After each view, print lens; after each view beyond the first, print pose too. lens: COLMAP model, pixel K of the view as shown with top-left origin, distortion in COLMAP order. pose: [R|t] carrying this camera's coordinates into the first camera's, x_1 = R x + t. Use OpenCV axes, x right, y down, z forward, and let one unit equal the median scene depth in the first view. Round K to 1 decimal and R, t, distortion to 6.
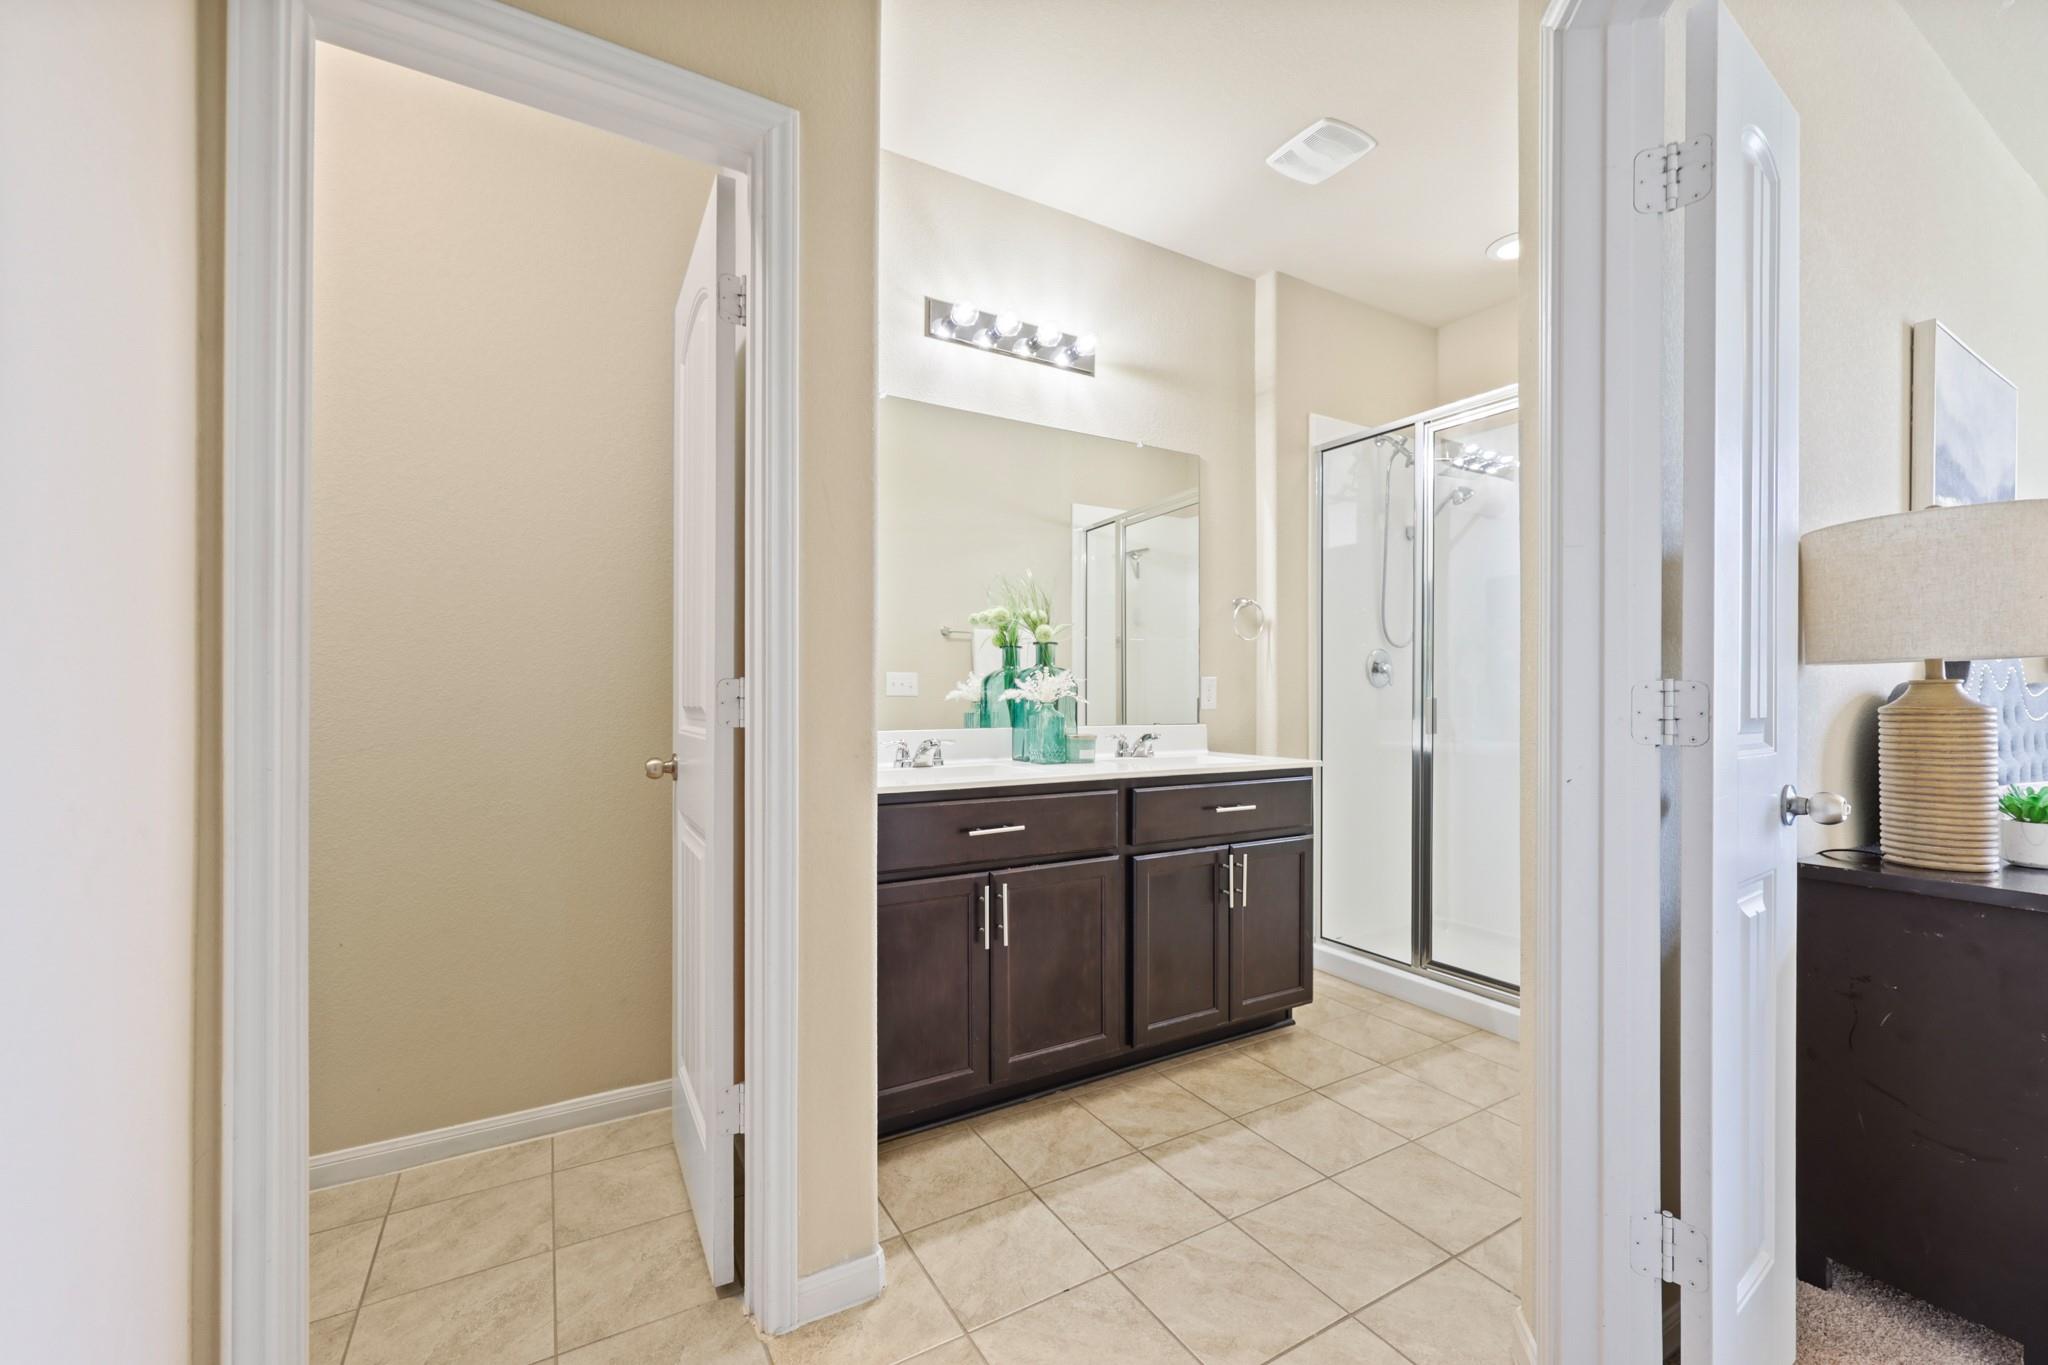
lens RADIAL K [[823.3, 0, 1020.2], [0, 823.3, 692.9], [0, 0, 1]] dist [0.010558, 0.000294]
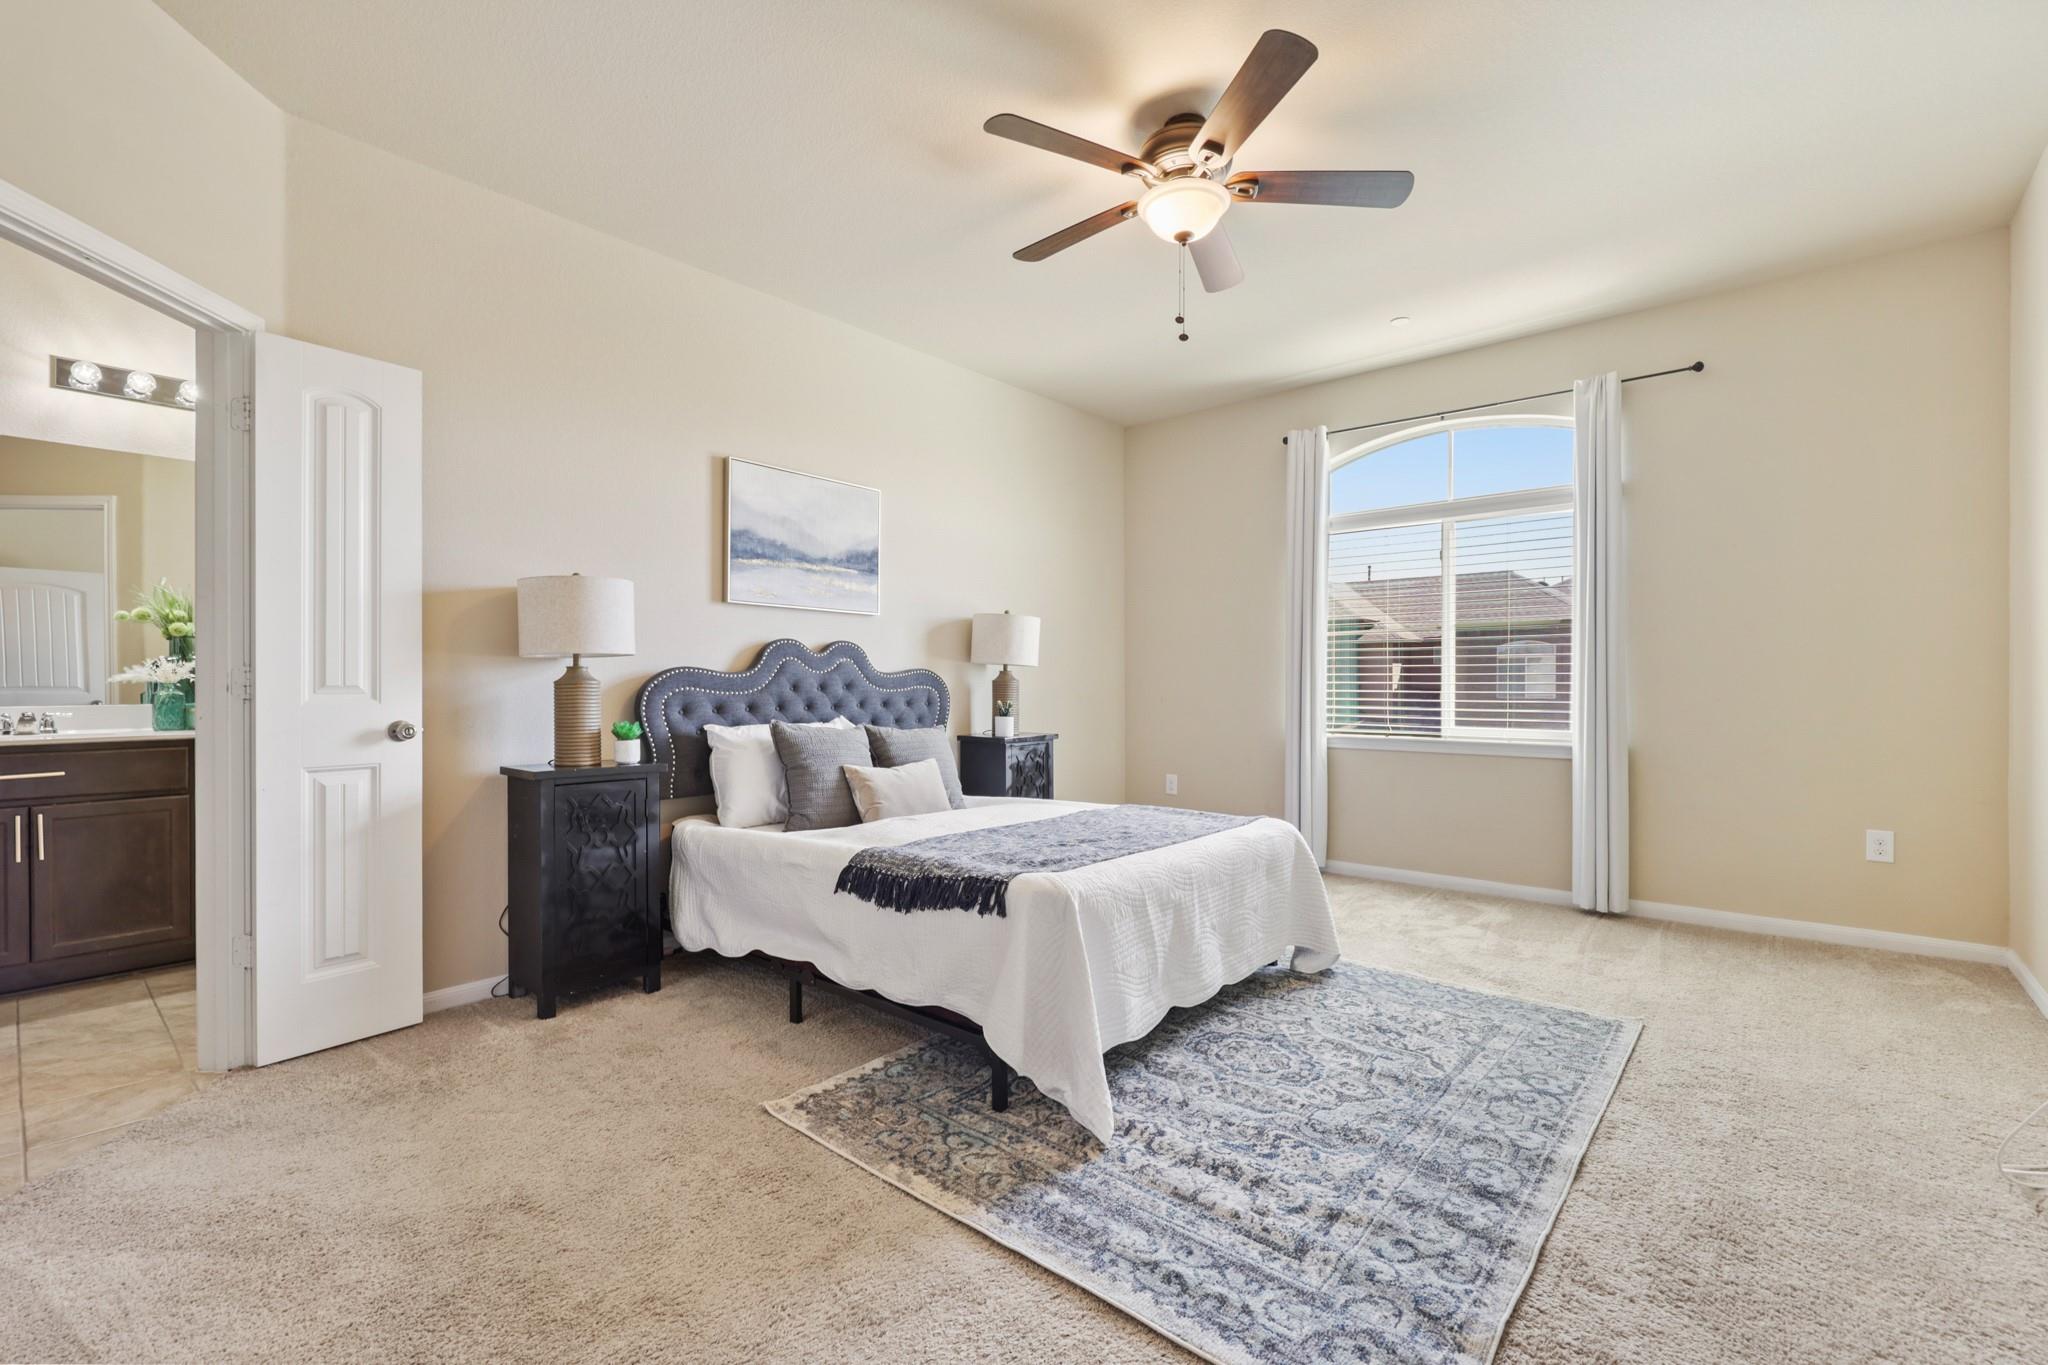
lens RADIAL K [[884.8, 0, 1023.8], [0, 884.8, 679.0], [0, 0, 1]] dist [-0.000230, 0.000112]
pose [[0.950036, -0.007171, 0.312056, 0.998025], [0.006541, 0.999974, 0.003065, 0.010507], [-0.312070, -0.000870, 0.950059, -0.840161]]
